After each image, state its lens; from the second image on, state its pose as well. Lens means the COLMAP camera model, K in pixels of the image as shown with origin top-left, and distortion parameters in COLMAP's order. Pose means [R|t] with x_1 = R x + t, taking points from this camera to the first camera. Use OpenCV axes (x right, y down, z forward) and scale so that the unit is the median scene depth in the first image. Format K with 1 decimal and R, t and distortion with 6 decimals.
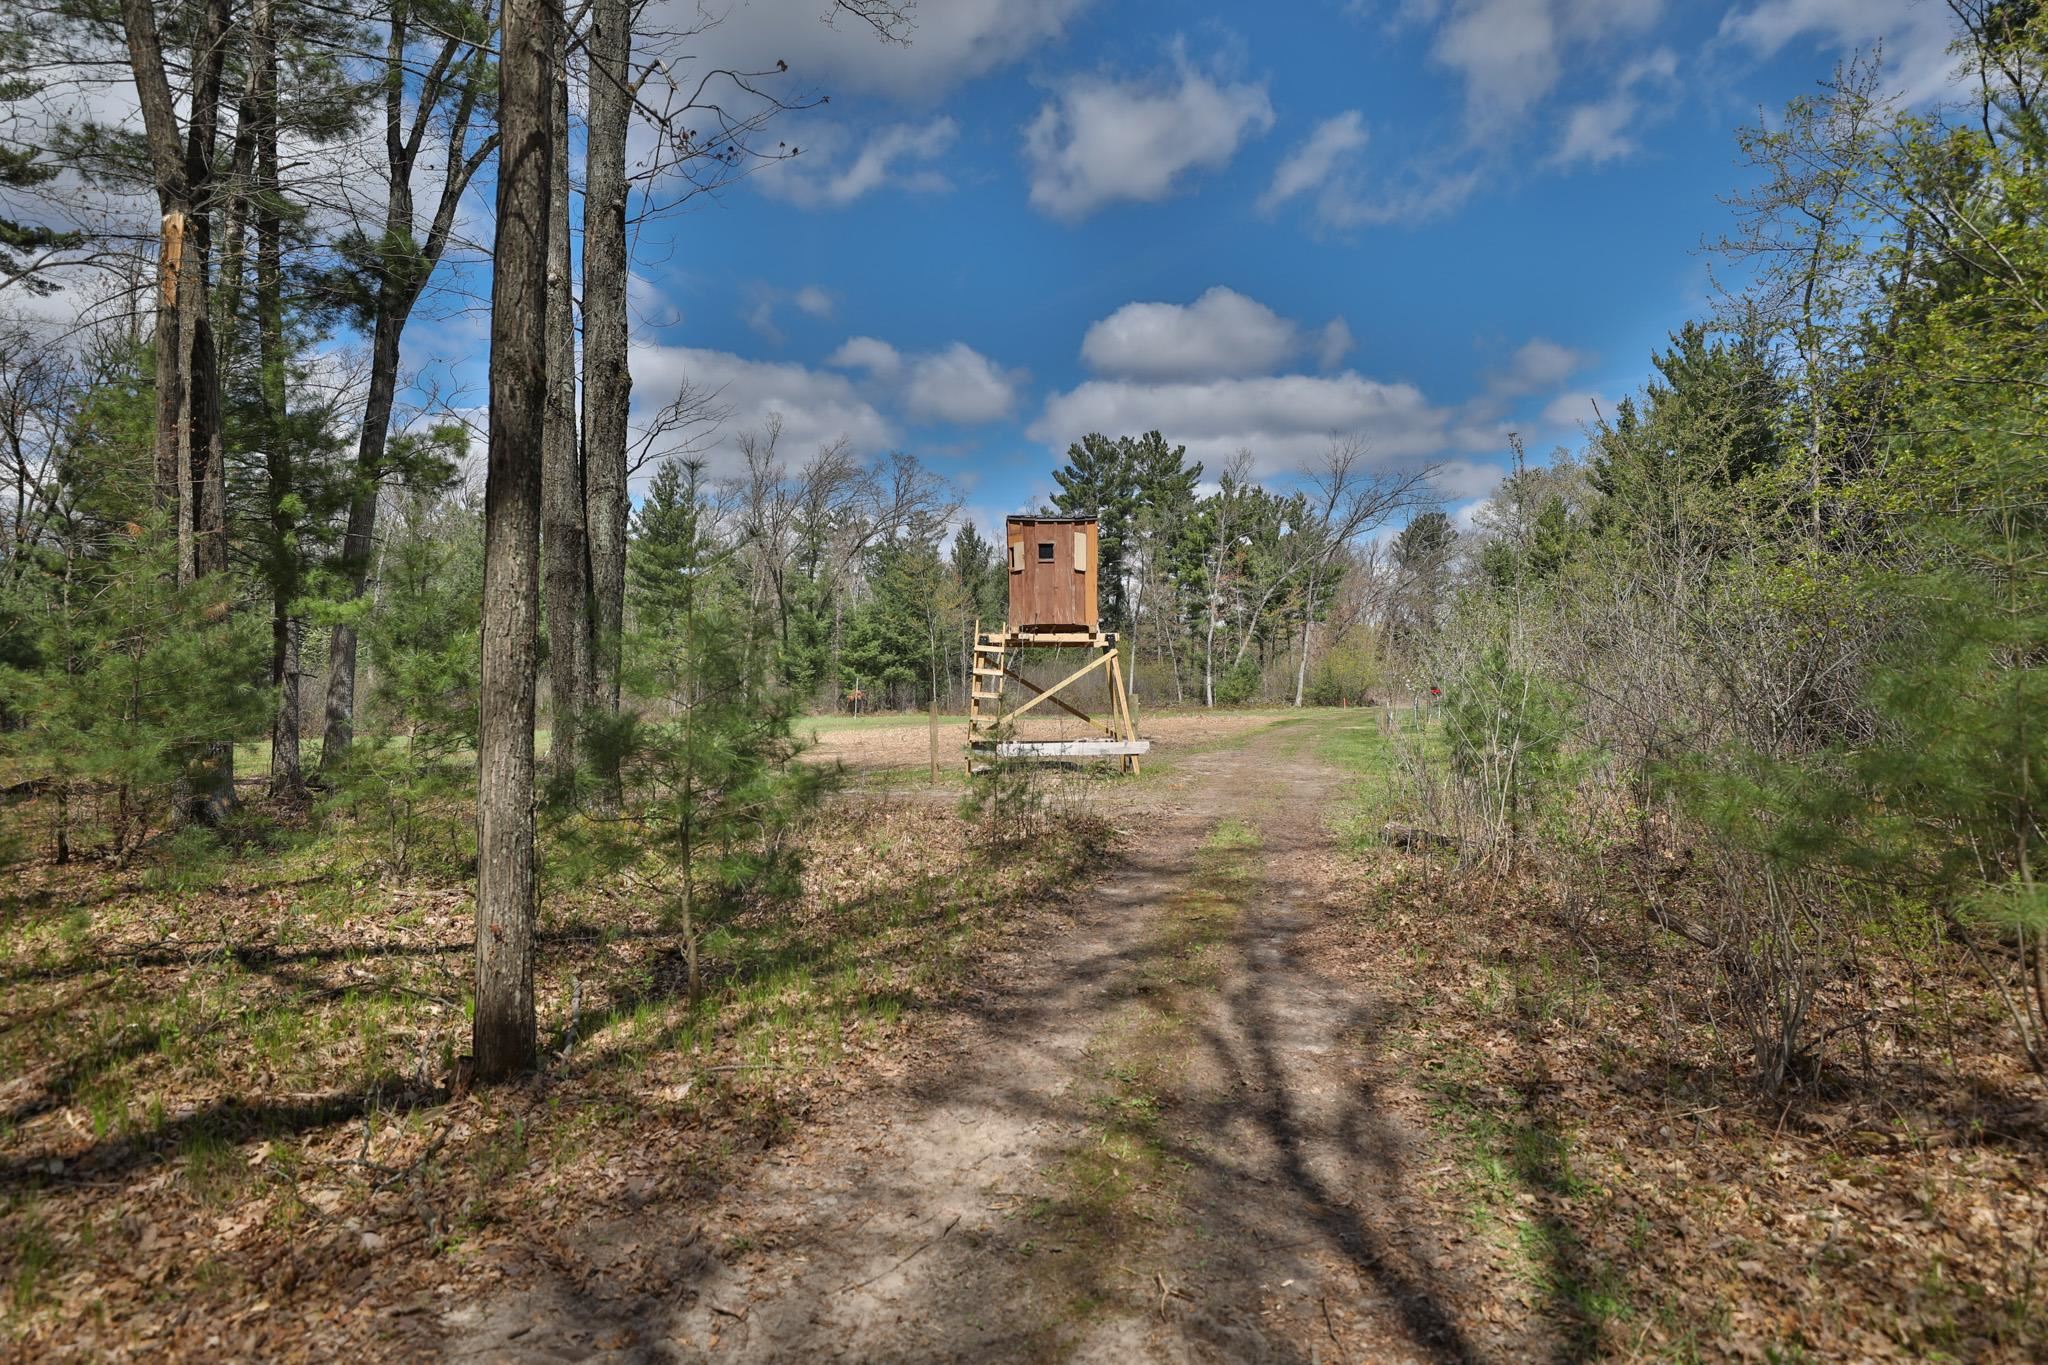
lens RADIAL K [[1148.3, 0, 1019.2], [0, 1148.3, 679.7], [0, 0, 1]] dist [0.000450, 0.000005]
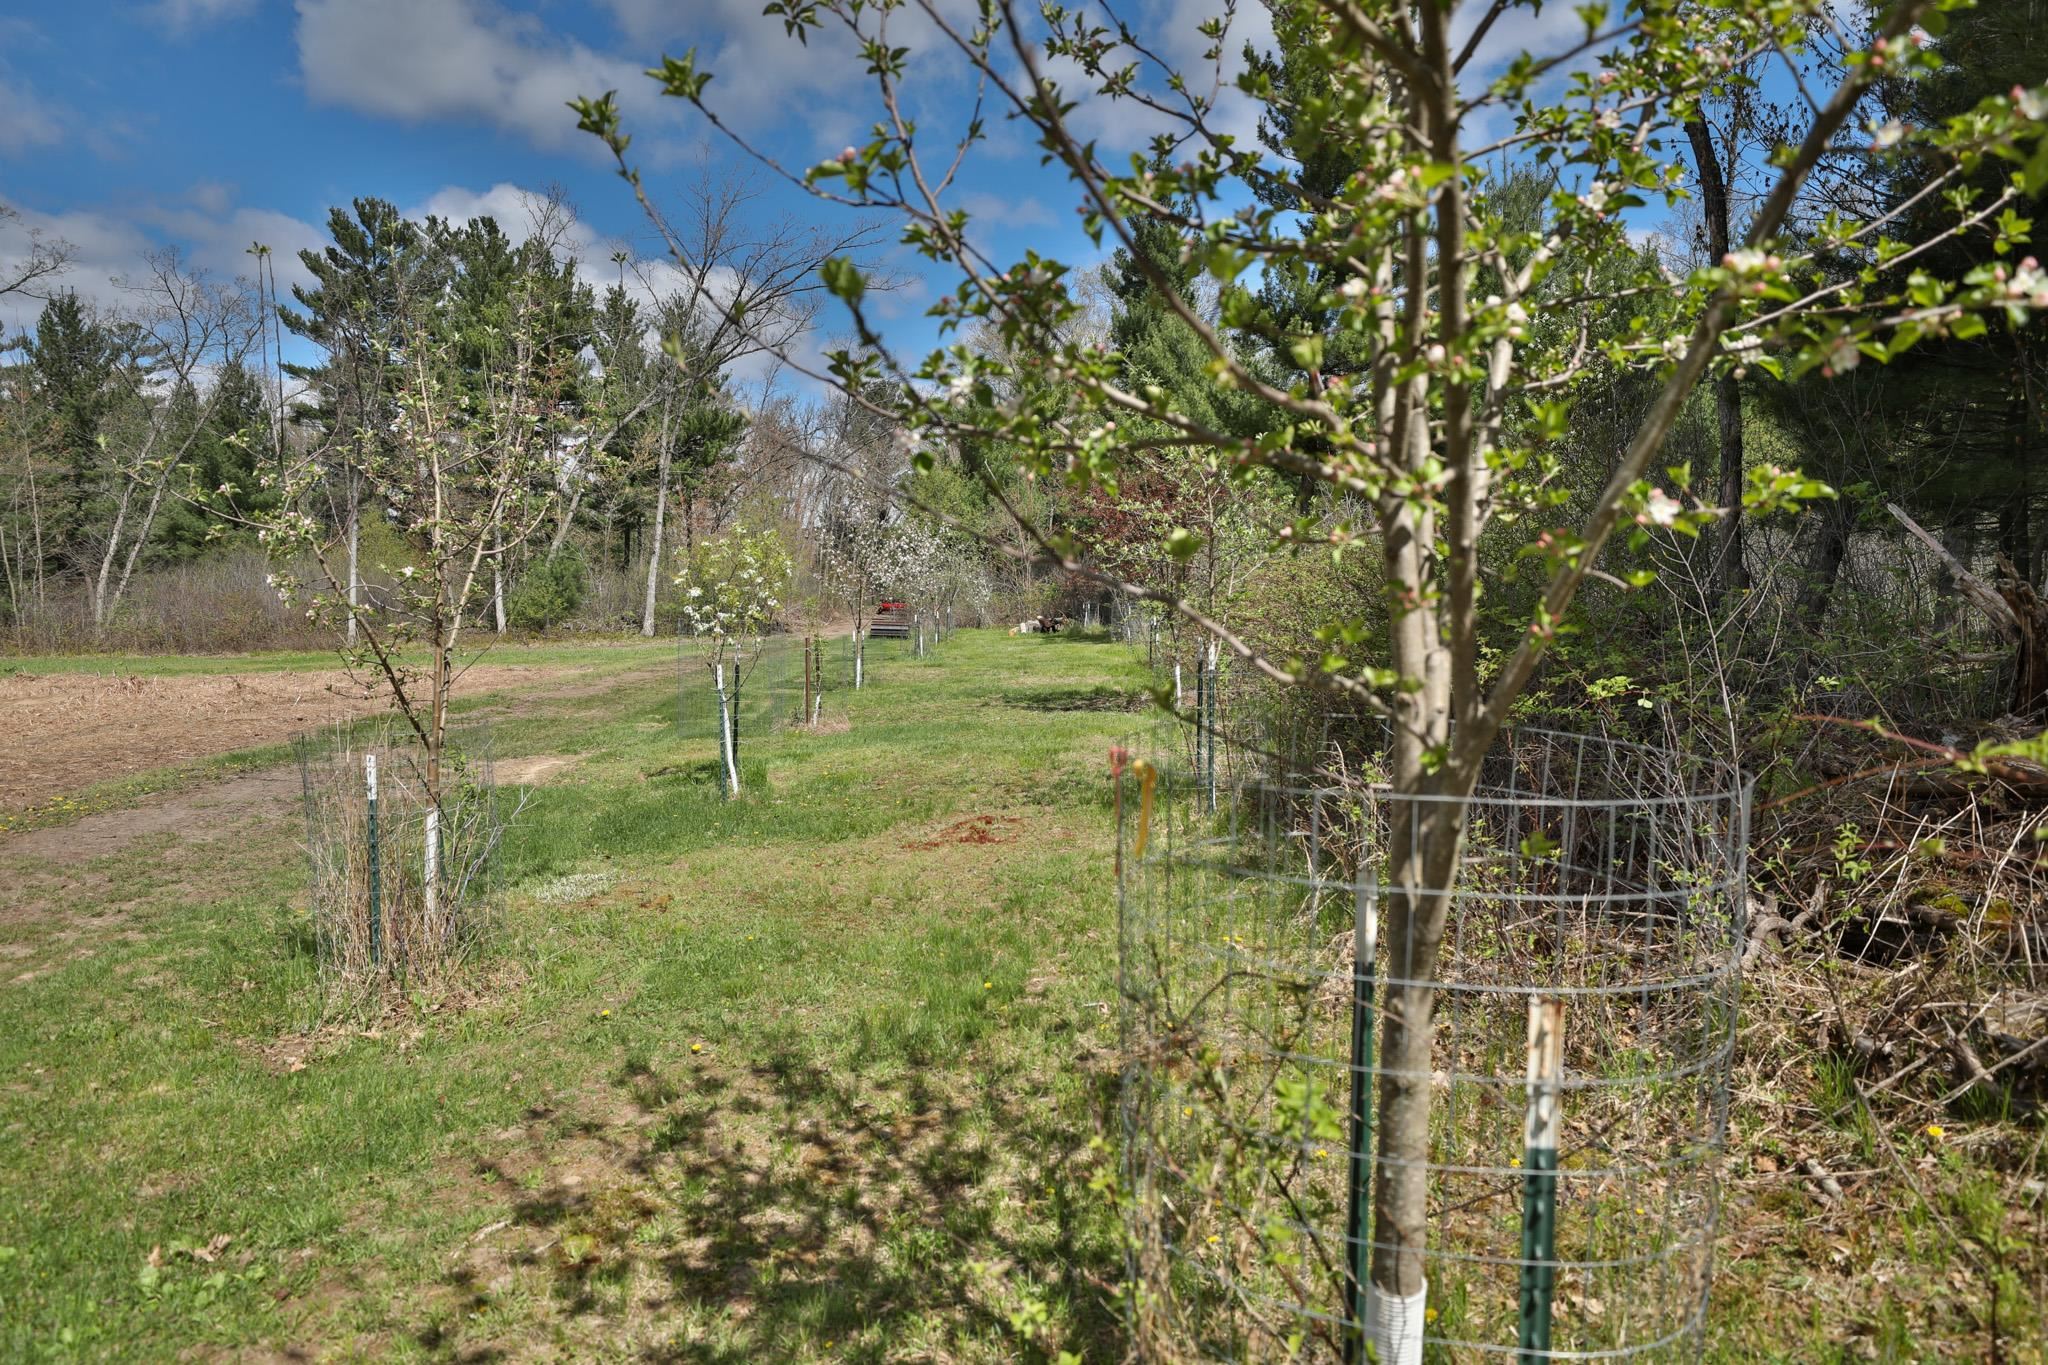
lens RADIAL K [[1249.3, 0, 1031.6], [0, 1249.3, 688.7], [0, 0, 1]] dist [0.007303, 0.000404]
pose [[0.898399, -0.016359, 0.438876, 0.086753], [-0.013559, 0.997797, 0.064948, 0.004360], [-0.438972, -0.064300, 0.896197, 0.219344]]
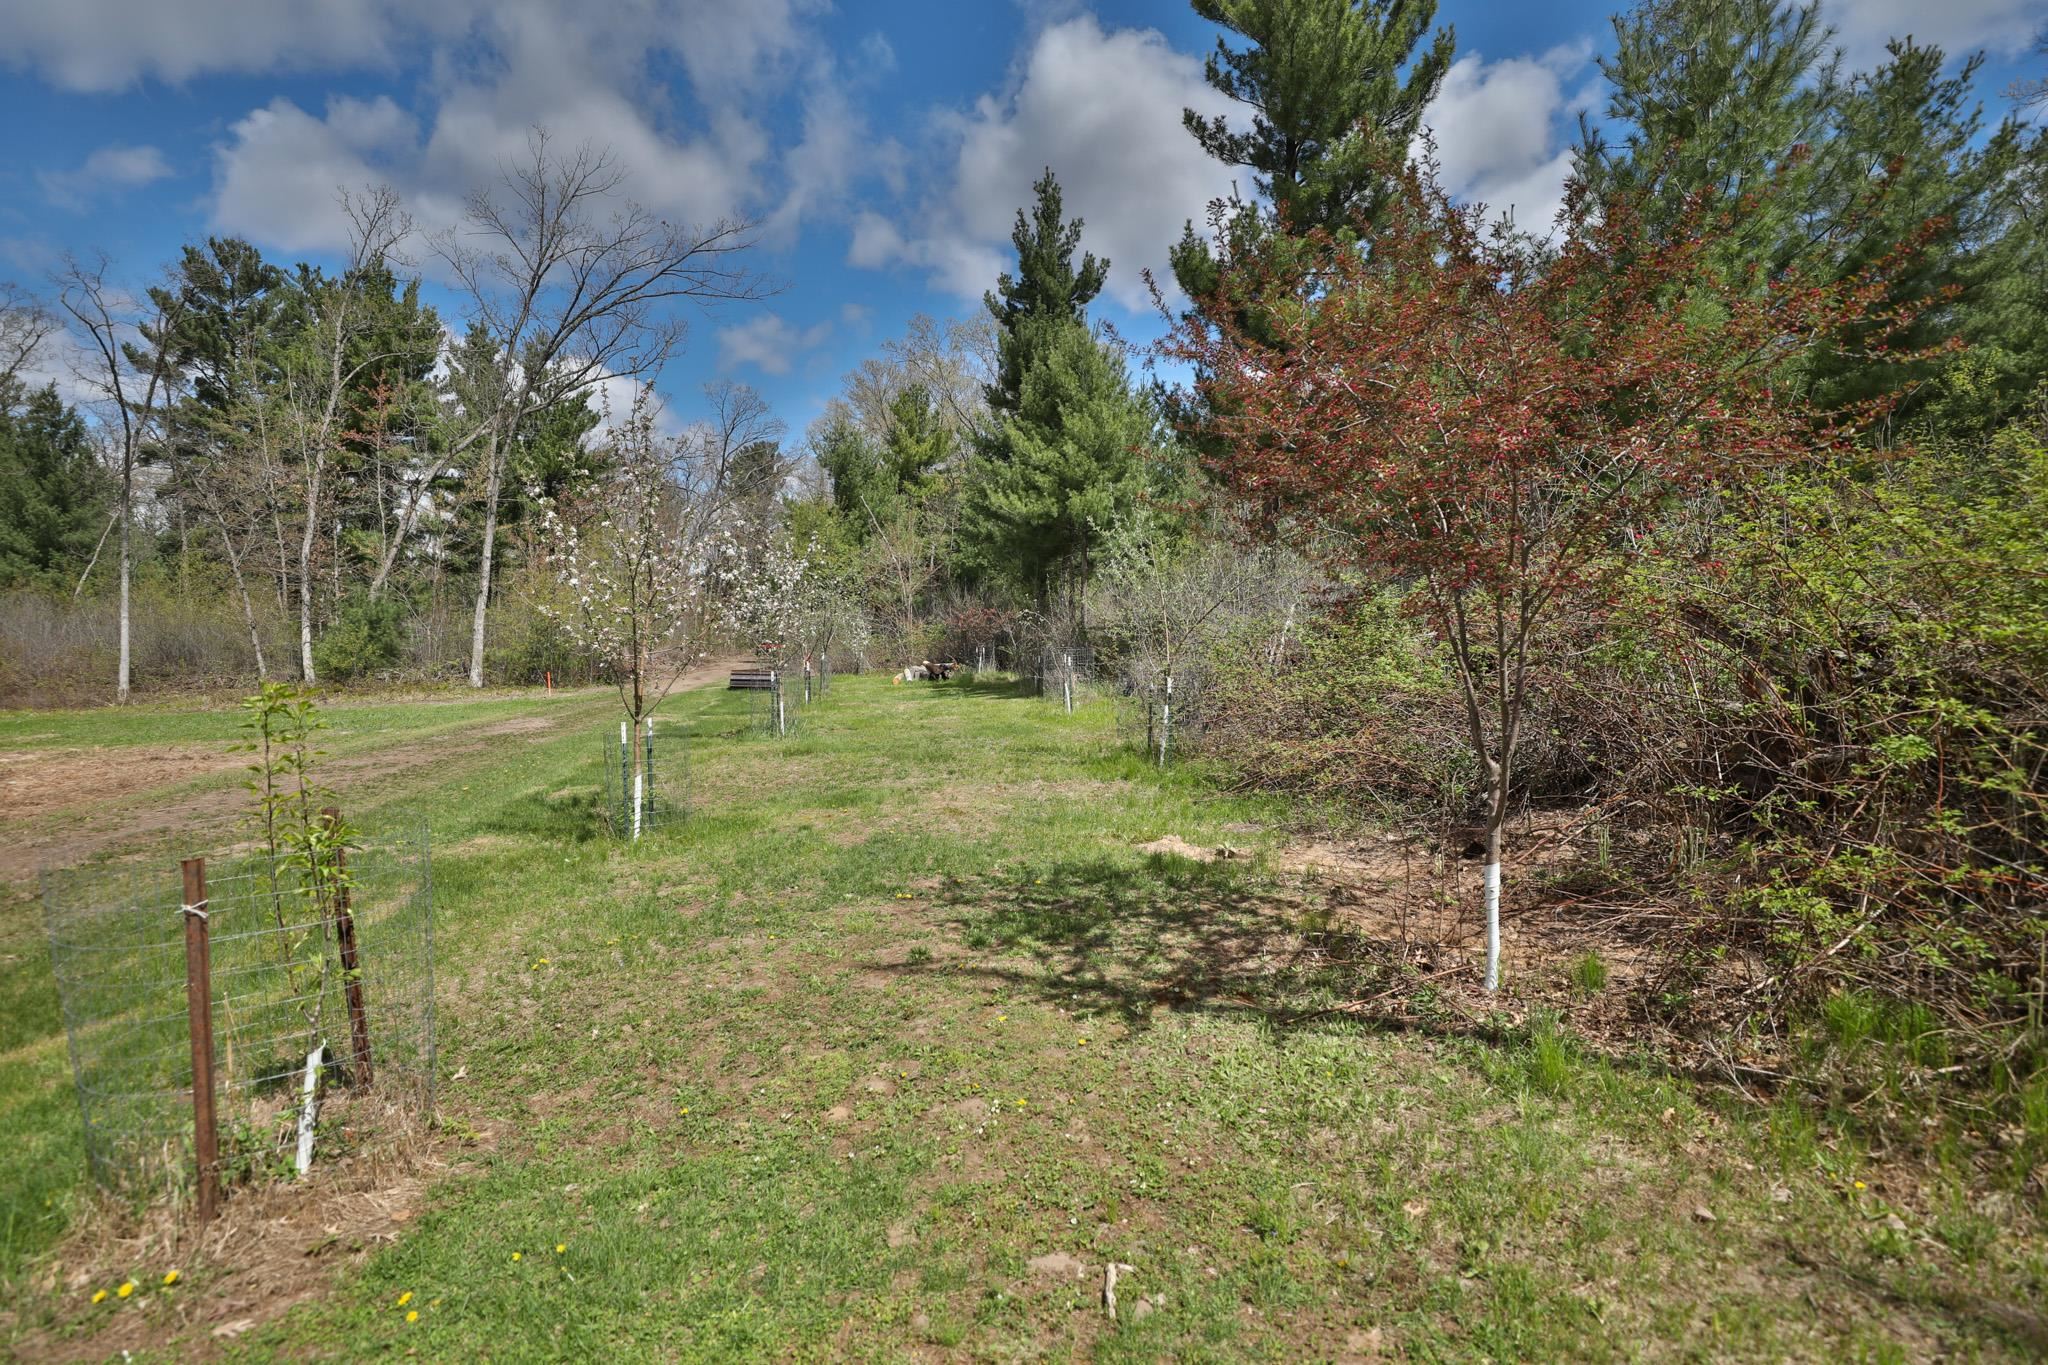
lens RADIAL K [[1046.9, 0, 1017.9], [0, 1046.9, 664.5], [0, 0, 1]] dist [0.000451, 0.000717]
pose [[0.841804, -0.004314, 0.539766, 0.120578], [-0.006995, 0.999797, 0.018901, 0.002338], [-0.539738, -0.019686, 0.841603, 0.300615]]
